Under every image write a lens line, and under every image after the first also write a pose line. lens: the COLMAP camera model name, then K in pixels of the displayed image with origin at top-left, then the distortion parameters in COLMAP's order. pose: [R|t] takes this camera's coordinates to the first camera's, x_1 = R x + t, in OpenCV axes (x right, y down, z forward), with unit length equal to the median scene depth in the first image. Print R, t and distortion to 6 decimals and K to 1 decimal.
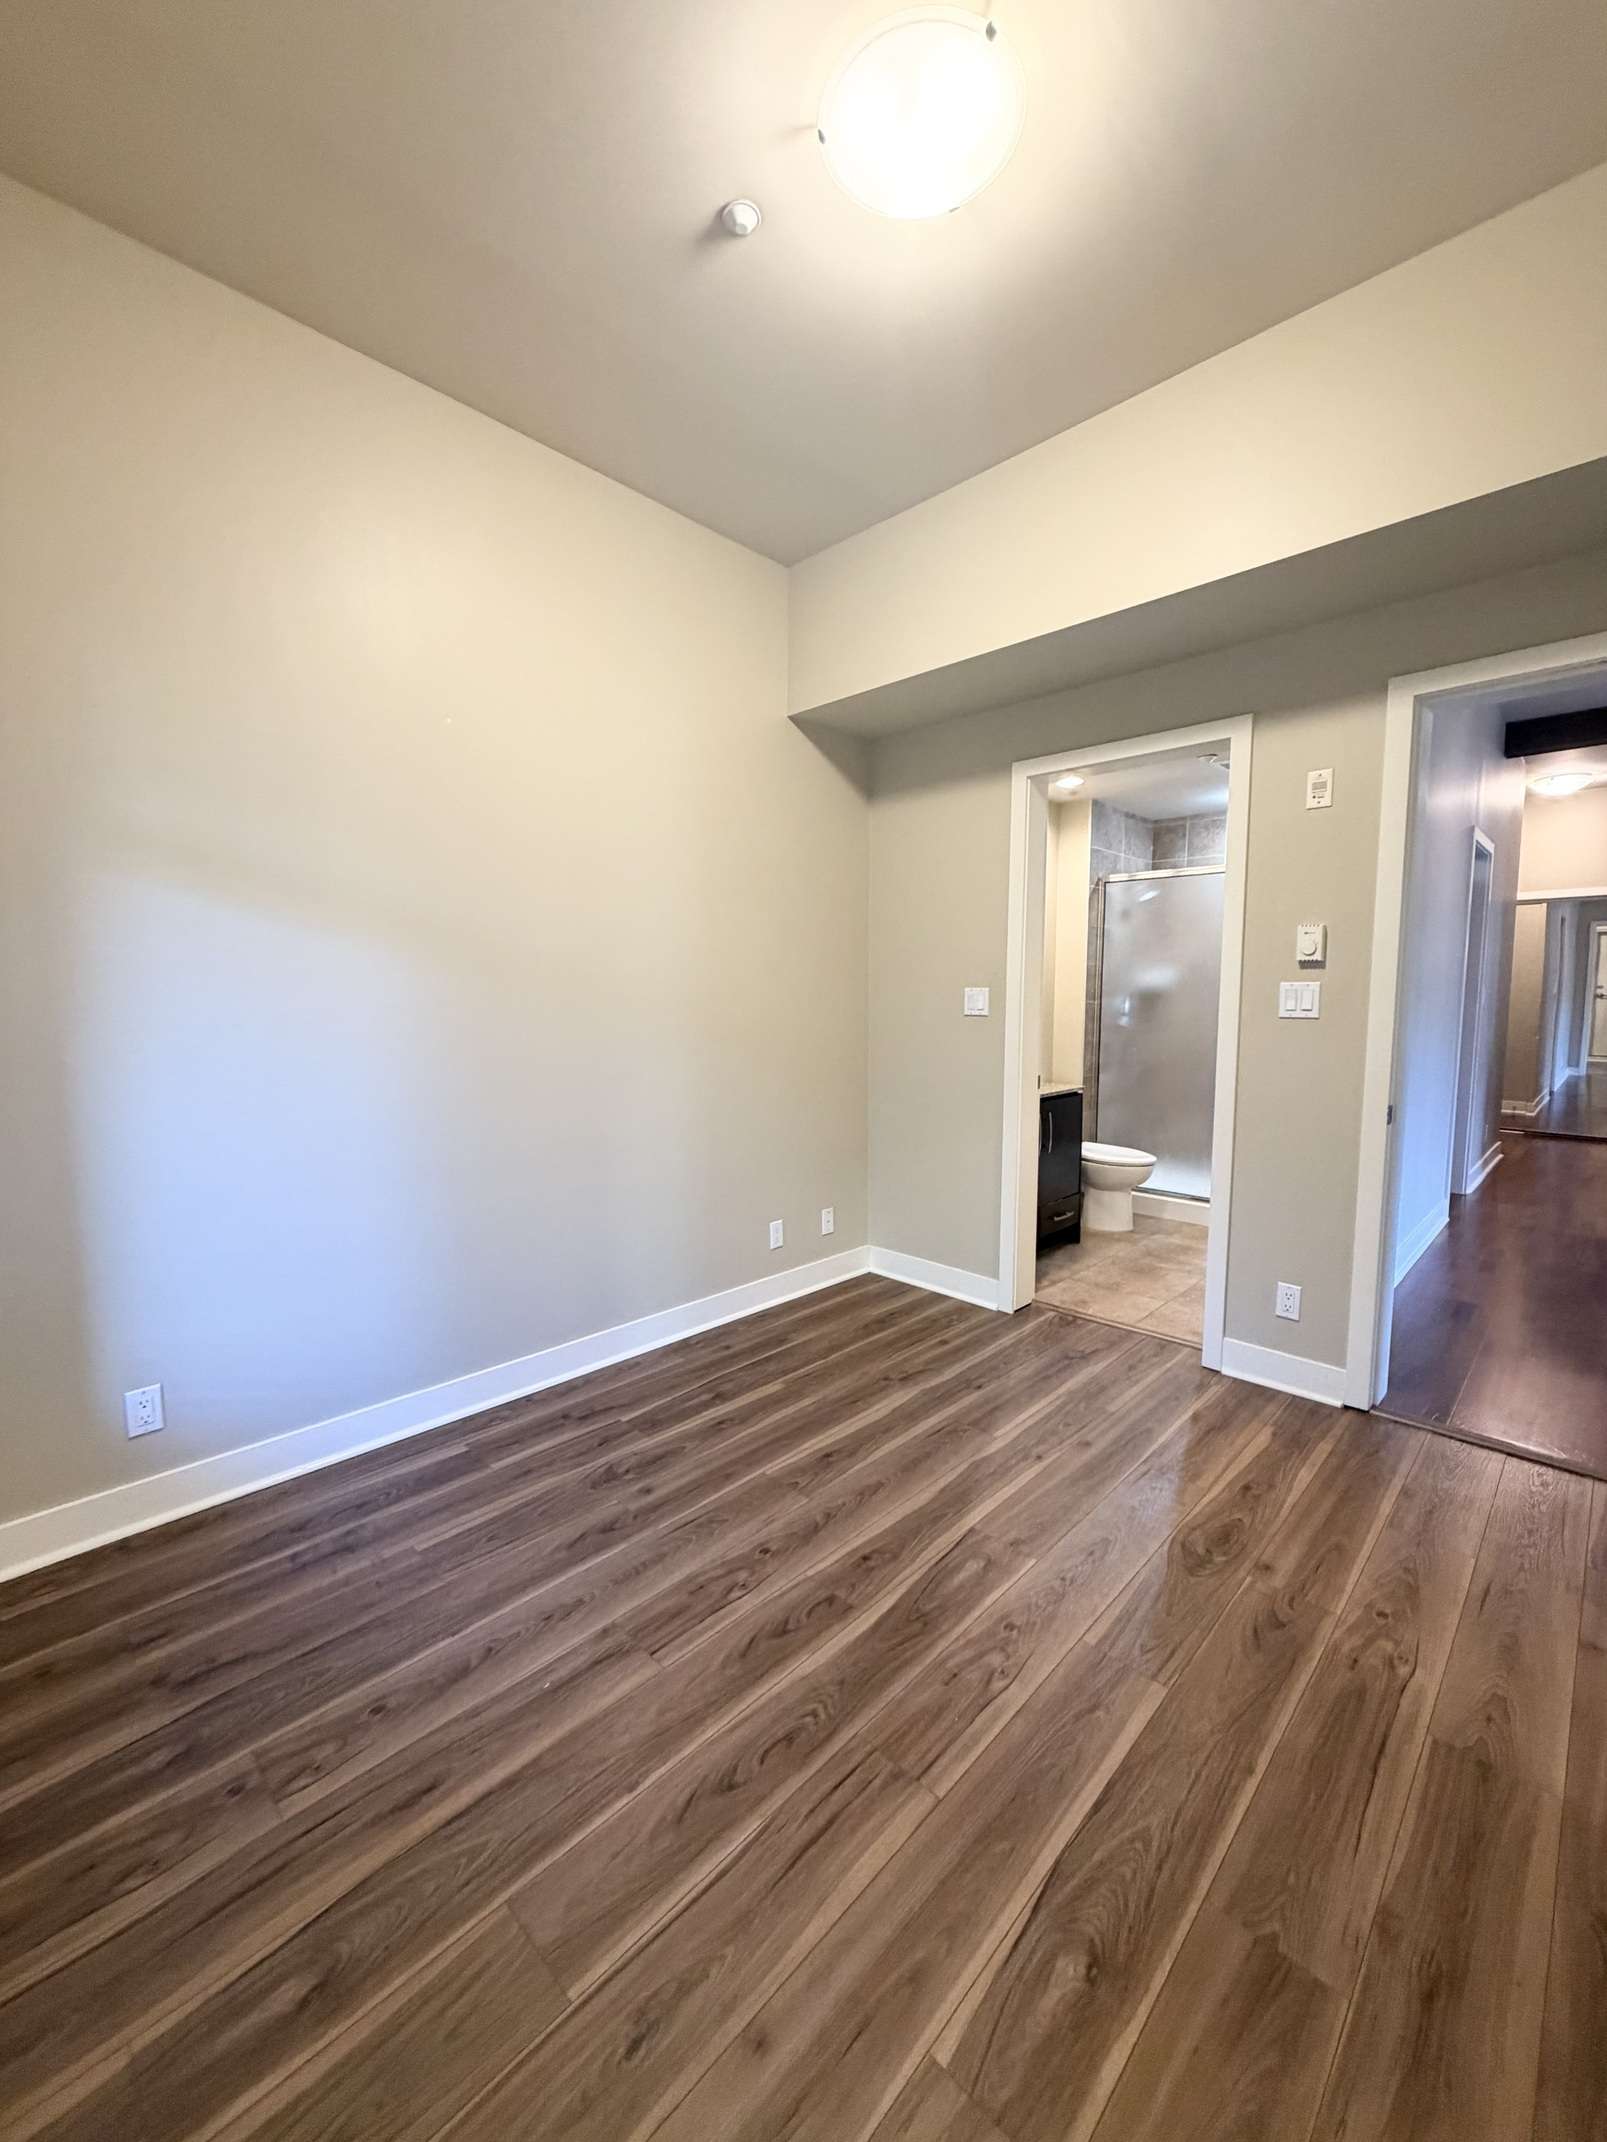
lens RADIAL K [[855.5, 0, 810.3], [0, 855.5, 1066.3], [0, 0, 1]] dist [-0.004528, 0.000537]
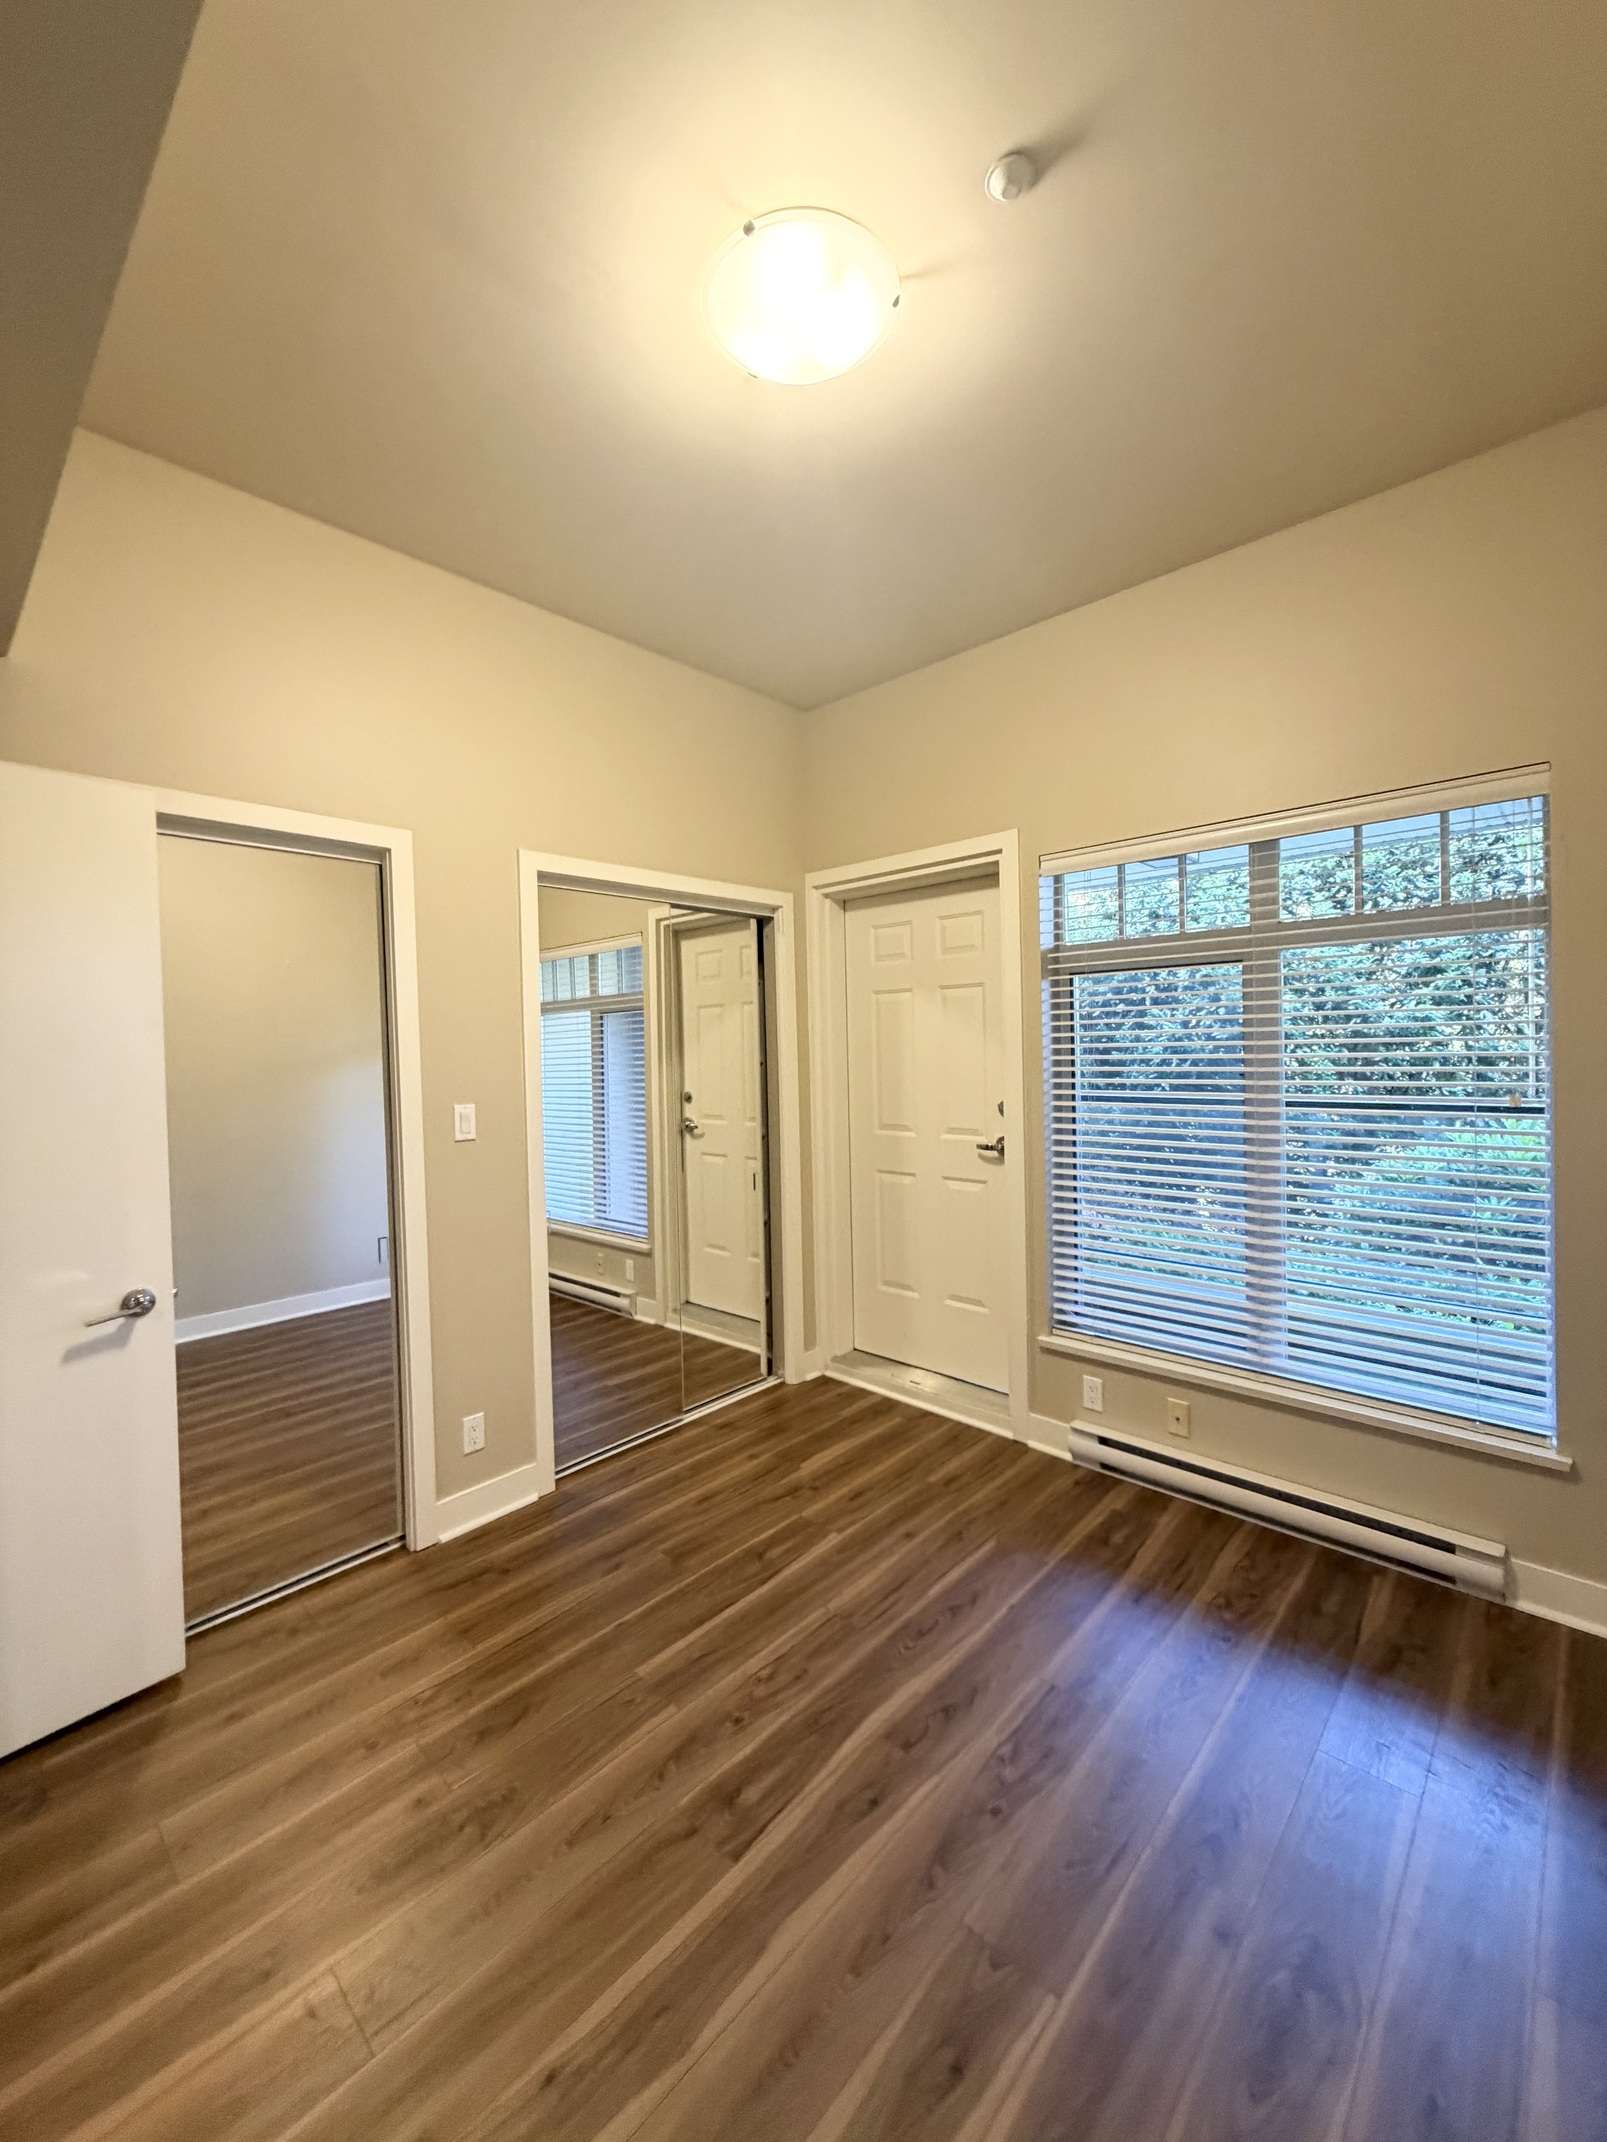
lens RADIAL K [[855.5, 0, 803.4], [0, 855.5, 1065.1], [0, 0, 1]] dist [-0.004528, 0.000537]
pose [[-0.999578, 0.026333, -0.012294, 0.157337], [0.024956, 0.994556, 0.101171, -0.305008], [0.014891, 0.100822, -0.994793, 2.209486]]
